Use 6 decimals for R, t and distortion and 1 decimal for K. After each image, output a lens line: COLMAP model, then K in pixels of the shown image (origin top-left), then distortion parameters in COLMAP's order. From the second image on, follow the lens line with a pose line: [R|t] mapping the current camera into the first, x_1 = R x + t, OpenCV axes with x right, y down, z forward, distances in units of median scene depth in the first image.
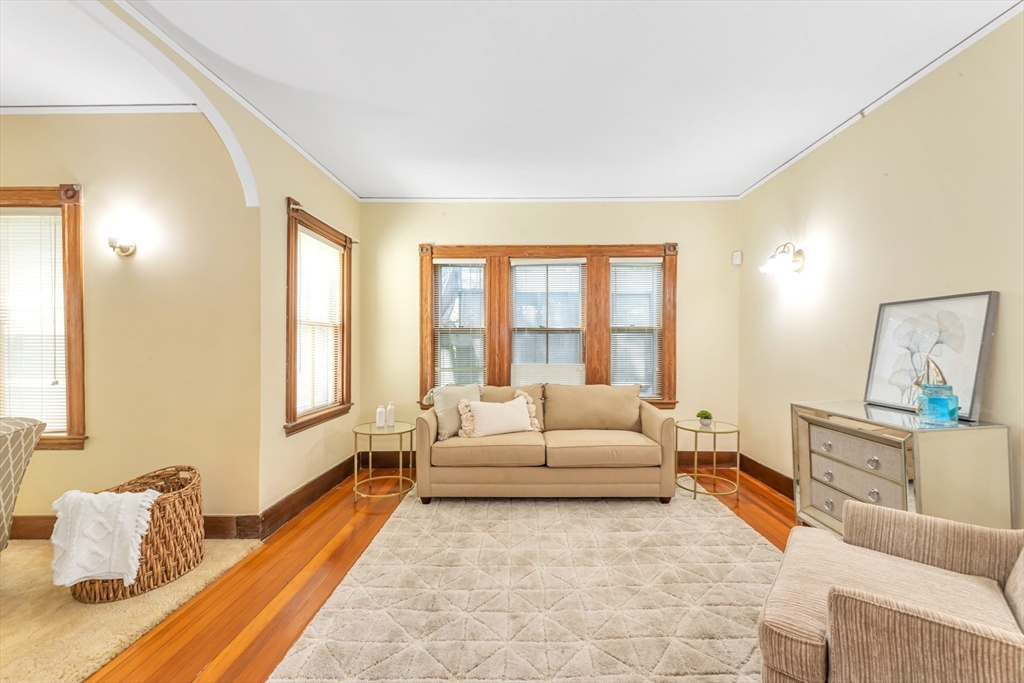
lens RADIAL K [[418.8, 0, 518.4], [0, 418.8, 338.9], [0, 0, 1]] dist [-0.003920, -0.000204]
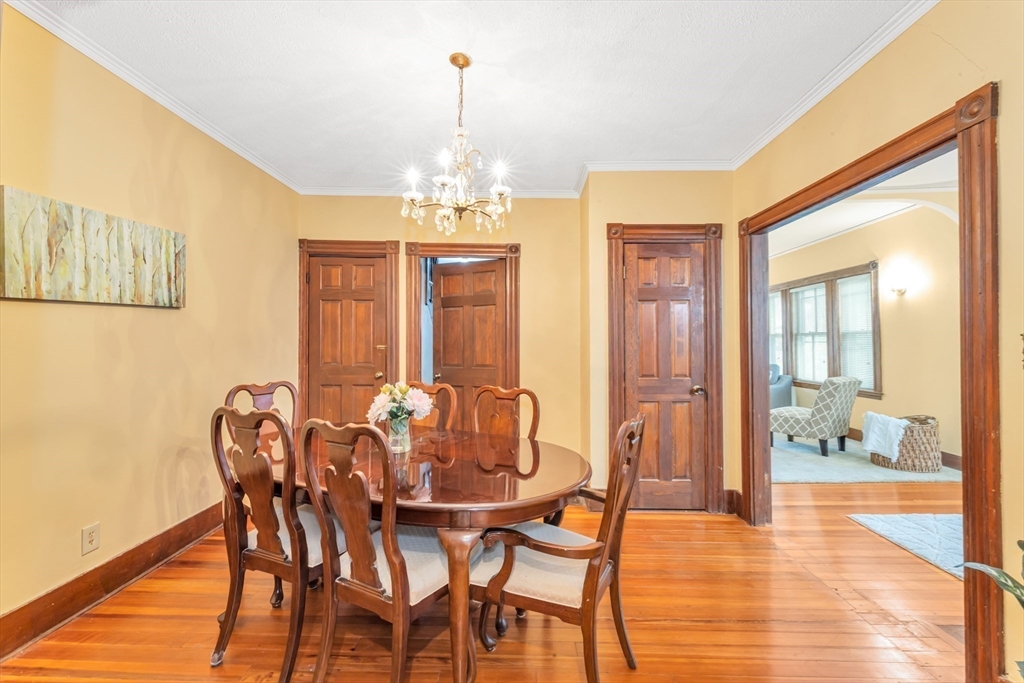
lens RADIAL K [[418.8, 0, 517.1], [0, 418.8, 340.1], [0, 0, 1]] dist [-0.003920, -0.000204]
pose [[-0.000800, 0.009807, -0.999952, 1.027847], [0.012622, 0.999872, 0.009796, -0.051059], [0.999920, -0.012614, -0.000924, -0.779199]]
